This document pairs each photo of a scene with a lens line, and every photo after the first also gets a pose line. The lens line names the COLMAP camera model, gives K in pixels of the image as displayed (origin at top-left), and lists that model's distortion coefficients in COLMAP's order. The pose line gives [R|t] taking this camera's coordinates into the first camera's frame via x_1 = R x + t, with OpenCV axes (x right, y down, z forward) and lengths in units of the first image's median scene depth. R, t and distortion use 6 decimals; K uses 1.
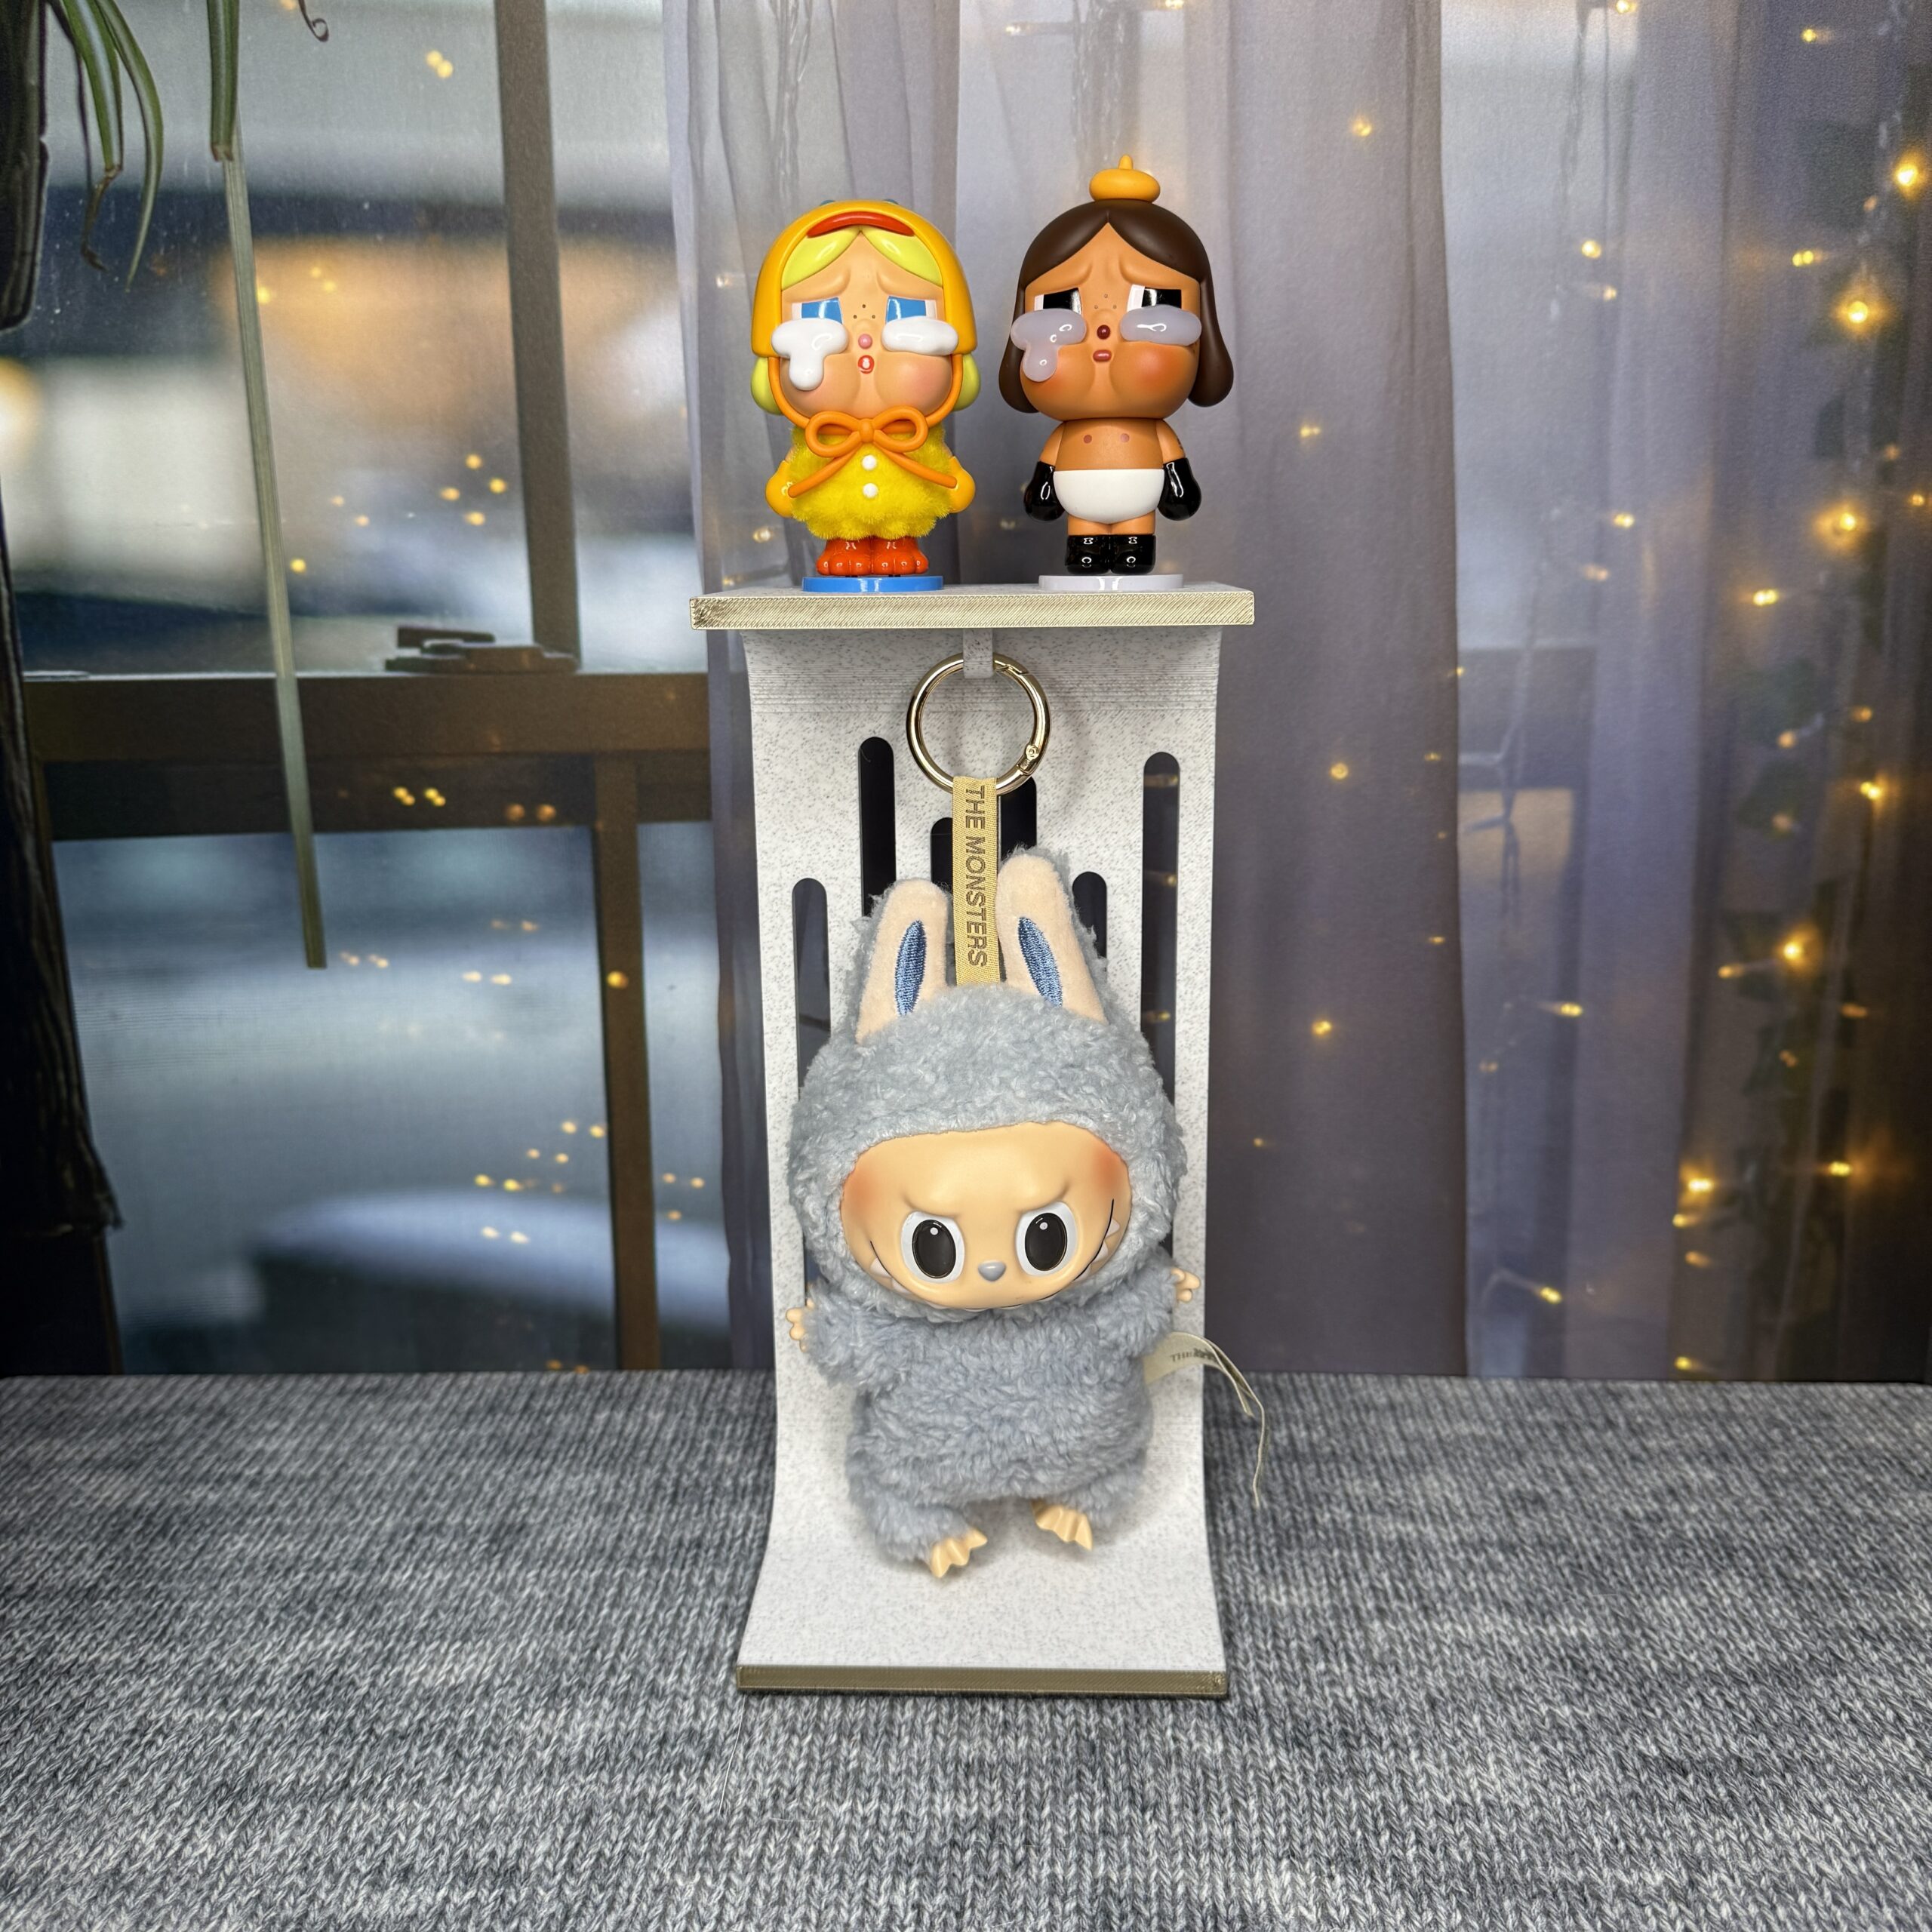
lens RADIAL K [[1879.6, 0, 975.8], [0, 1879.6, 949.3], [0, 0, 1]] dist [-0.005953, -0.011384]
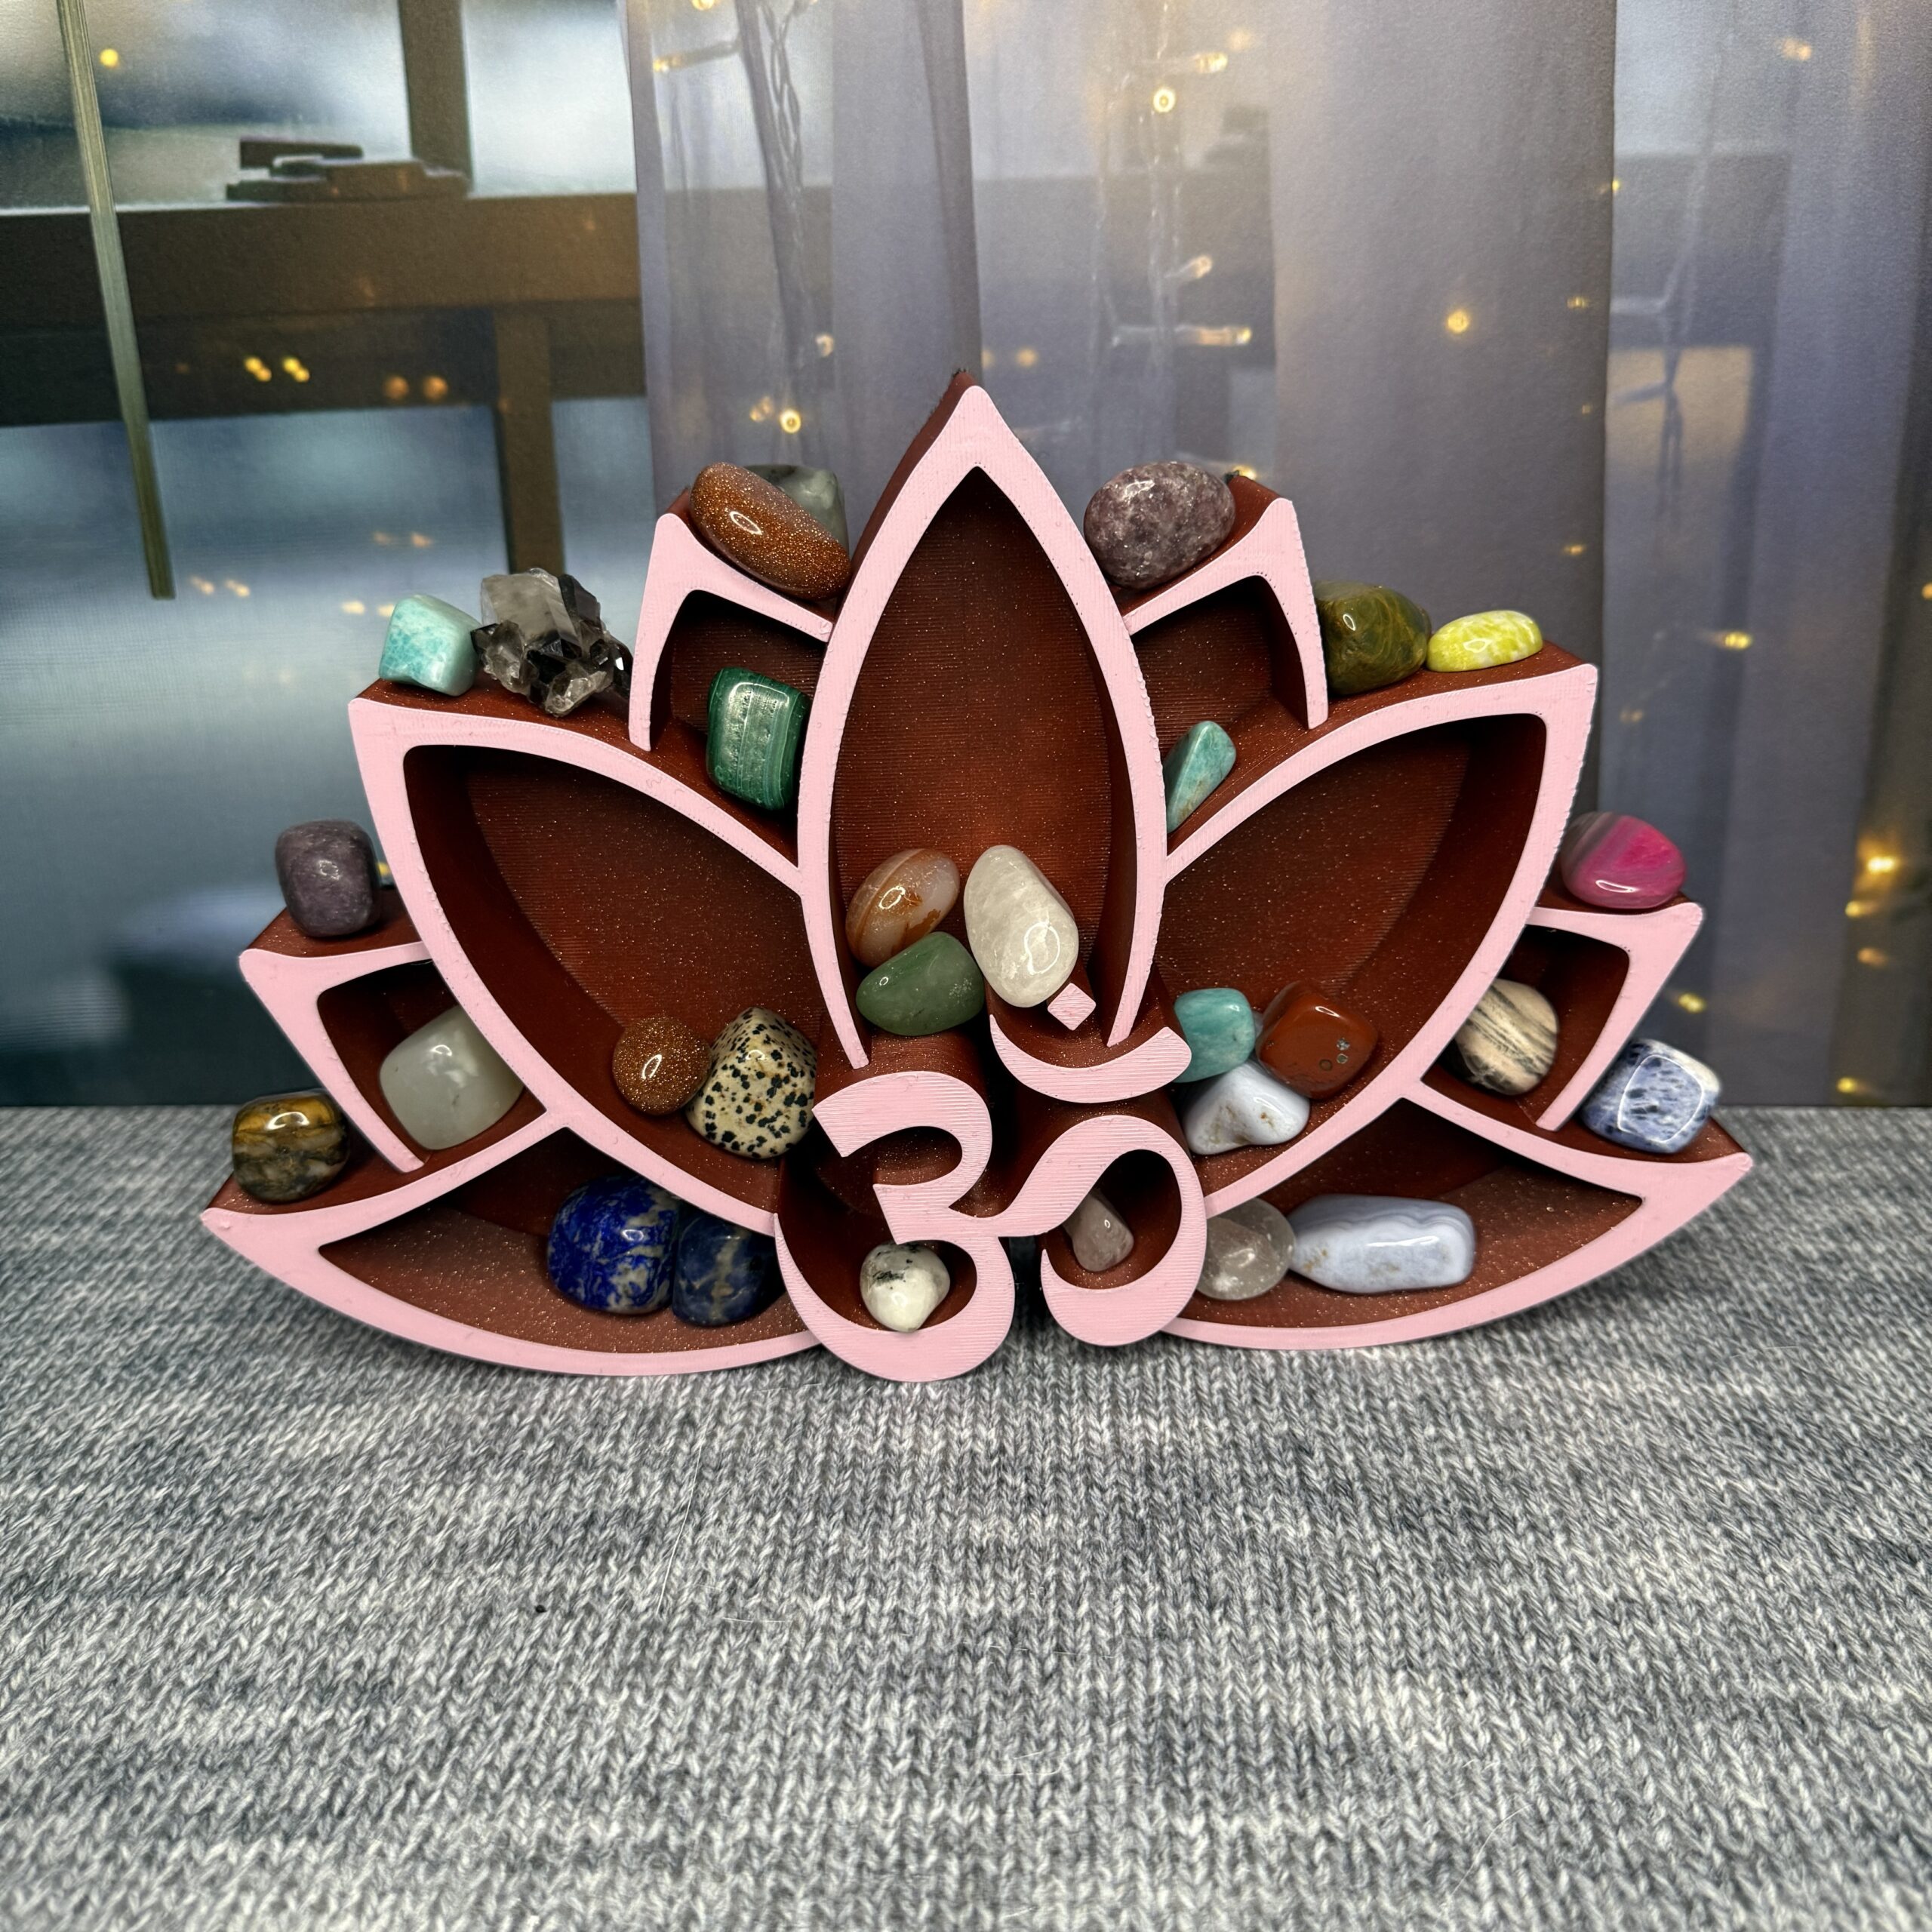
lens RADIAL K [[1917.5, 0, 968.5], [0, 1917.5, 955.6], [0, 0, 1]] dist [-0.035214, 0.019087]
pose [[0.999961, -0.003162, -0.008239, -0.002245], [0.003968, 0.995001, 0.099784, 0.119964], [0.007882, -0.099812, 0.994975, 0.260798]]
